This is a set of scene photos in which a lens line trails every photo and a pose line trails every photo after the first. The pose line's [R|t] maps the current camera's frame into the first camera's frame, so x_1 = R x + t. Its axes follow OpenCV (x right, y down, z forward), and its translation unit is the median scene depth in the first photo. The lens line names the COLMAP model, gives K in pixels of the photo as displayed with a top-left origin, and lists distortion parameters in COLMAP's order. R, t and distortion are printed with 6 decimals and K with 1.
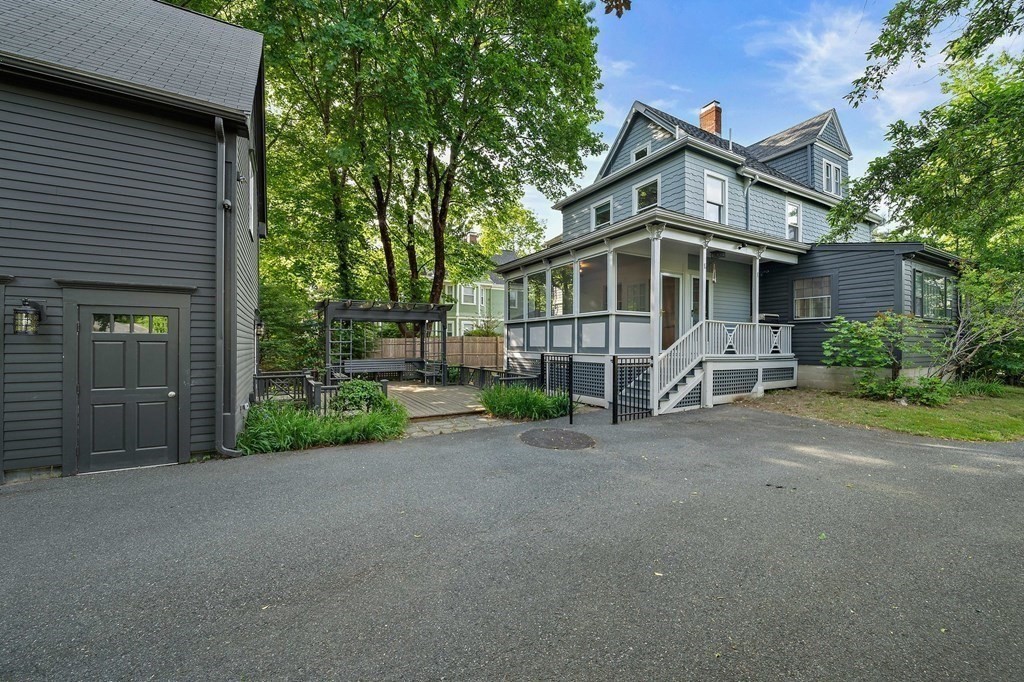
lens RADIAL K [[391.2, 0, 514.9], [0, 391.2, 343.0], [0, 0, 1]] dist [-0.003644, 0.000134]
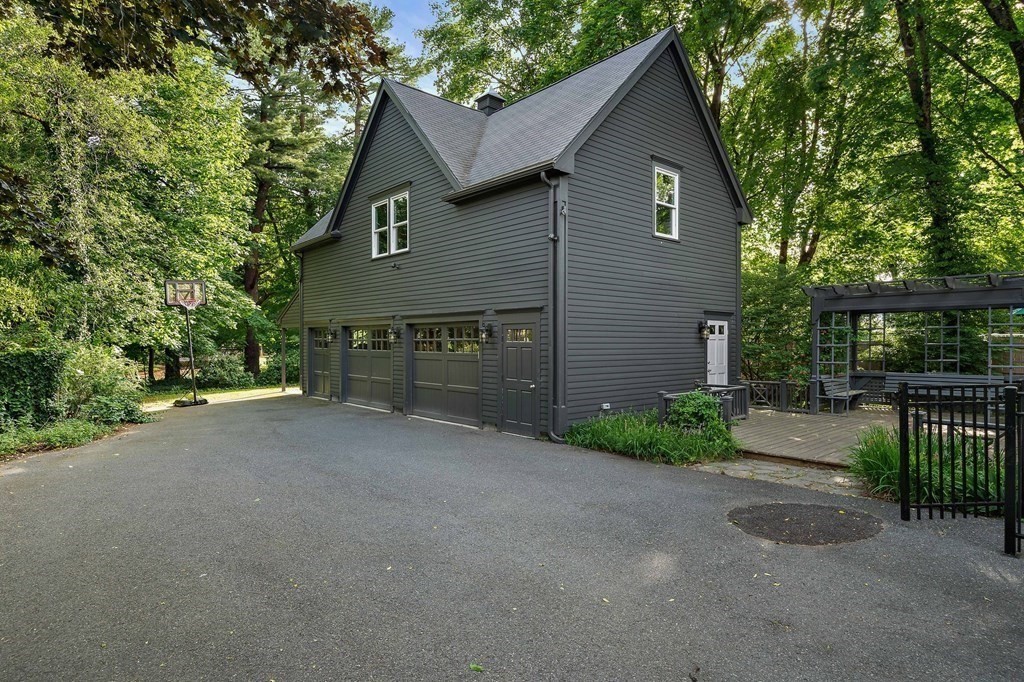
lens RADIAL K [[561.8, 0, 509.0], [0, 561.8, 341.8], [0, 0, 1]] dist [0.007361, 0.001017]
pose [[0.206252, -0.002576, -0.978496, 0.402283], [0.001874, 0.999996, -0.002237, -0.007953], [0.978497, -0.001373, 0.206256, 0.204135]]
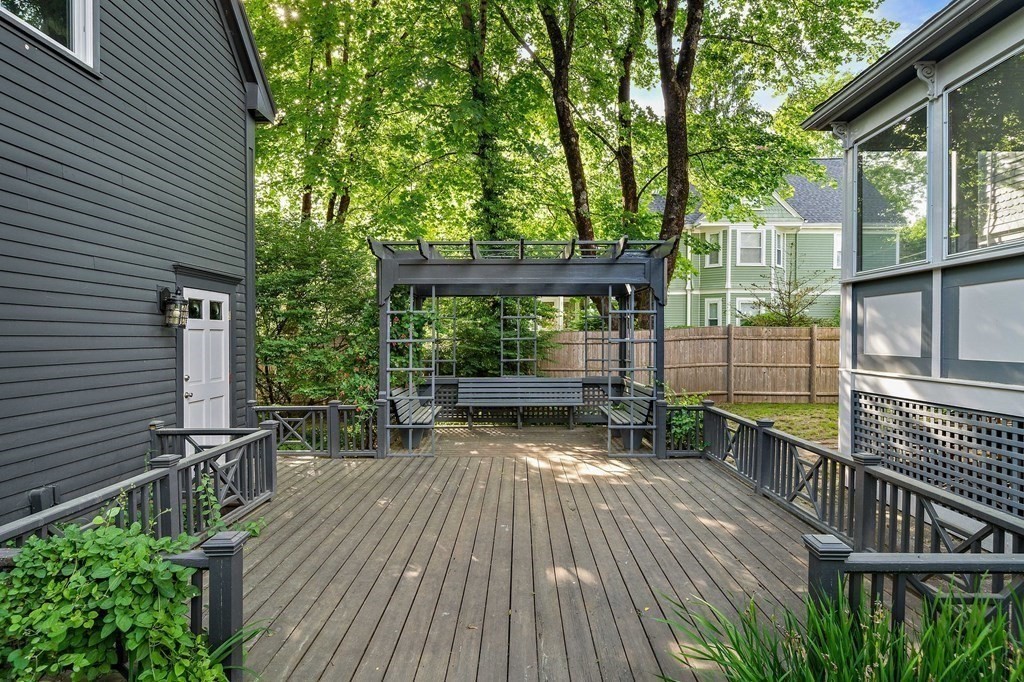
lens RADIAL K [[572.7, 0, 534.6], [0, 572.7, 342.7], [0, 0, 1]] dist [0.002887, 0.001155]
pose [[0.881878, 0.001407, -0.471475, -0.028314], [0.002941, 0.999960, 0.008485, -0.005752], [0.471468, -0.008870, 0.881838, 0.477035]]
